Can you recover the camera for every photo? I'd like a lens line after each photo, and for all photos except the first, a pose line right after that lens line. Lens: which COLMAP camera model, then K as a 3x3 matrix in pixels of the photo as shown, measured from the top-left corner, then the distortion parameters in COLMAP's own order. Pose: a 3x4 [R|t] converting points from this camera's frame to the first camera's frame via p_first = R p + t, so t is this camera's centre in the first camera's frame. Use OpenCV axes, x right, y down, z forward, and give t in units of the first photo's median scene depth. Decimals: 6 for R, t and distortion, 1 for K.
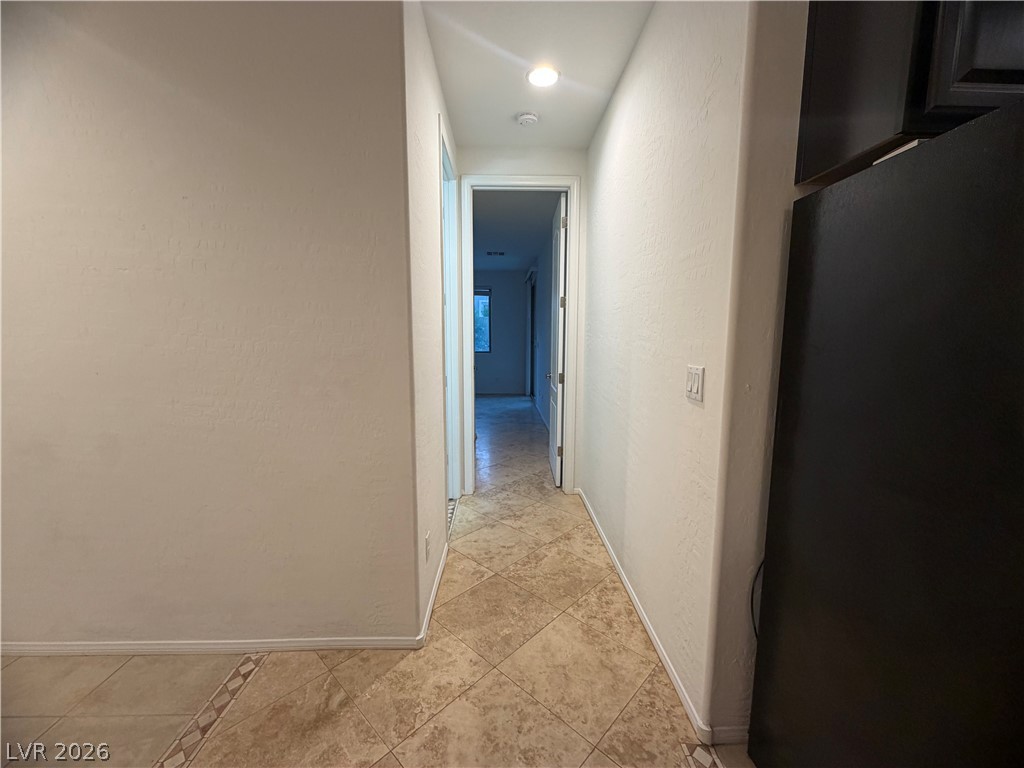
lens RADIAL K [[407.2, 0, 511.8], [0, 407.2, 385.8], [0, 0, 1]] dist [-0.001224, -0.000402]
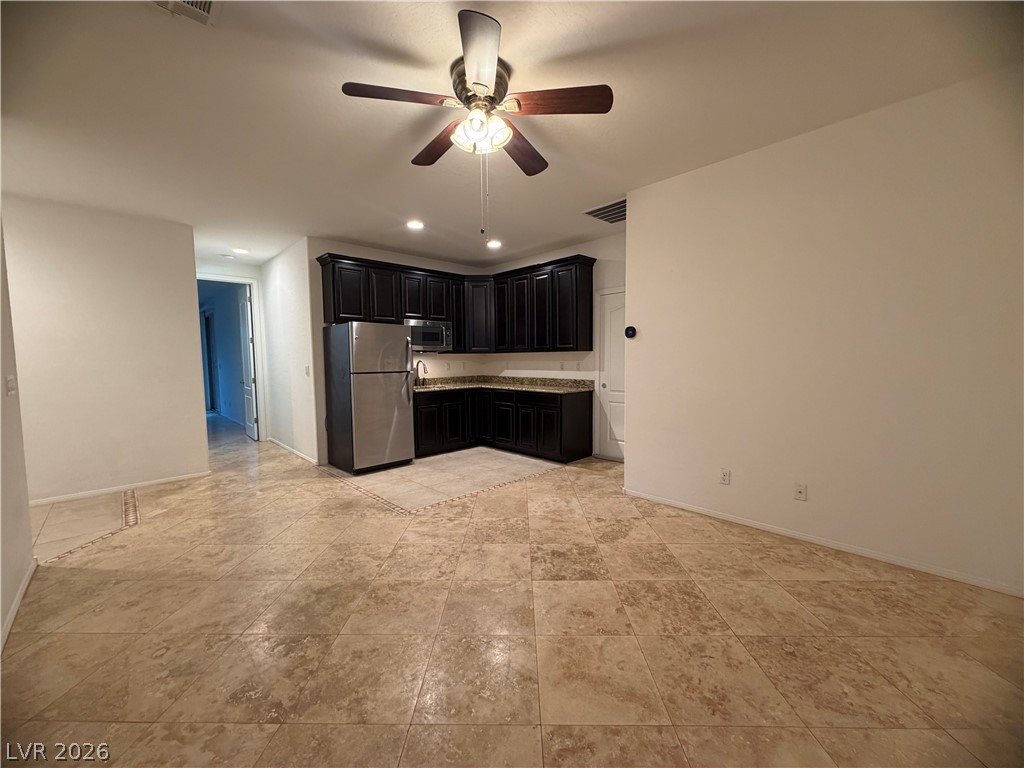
lens RADIAL K [[407.2, 0, 509.1], [0, 407.2, 387.0], [0, 0, 1]] dist [-0.001224, -0.000402]
pose [[0.740905, -0.060364, 0.668892, -0.271611], [0.090863, 0.995805, -0.010780, 0.142193], [-0.665435, 0.068765, 0.743282, -1.207297]]
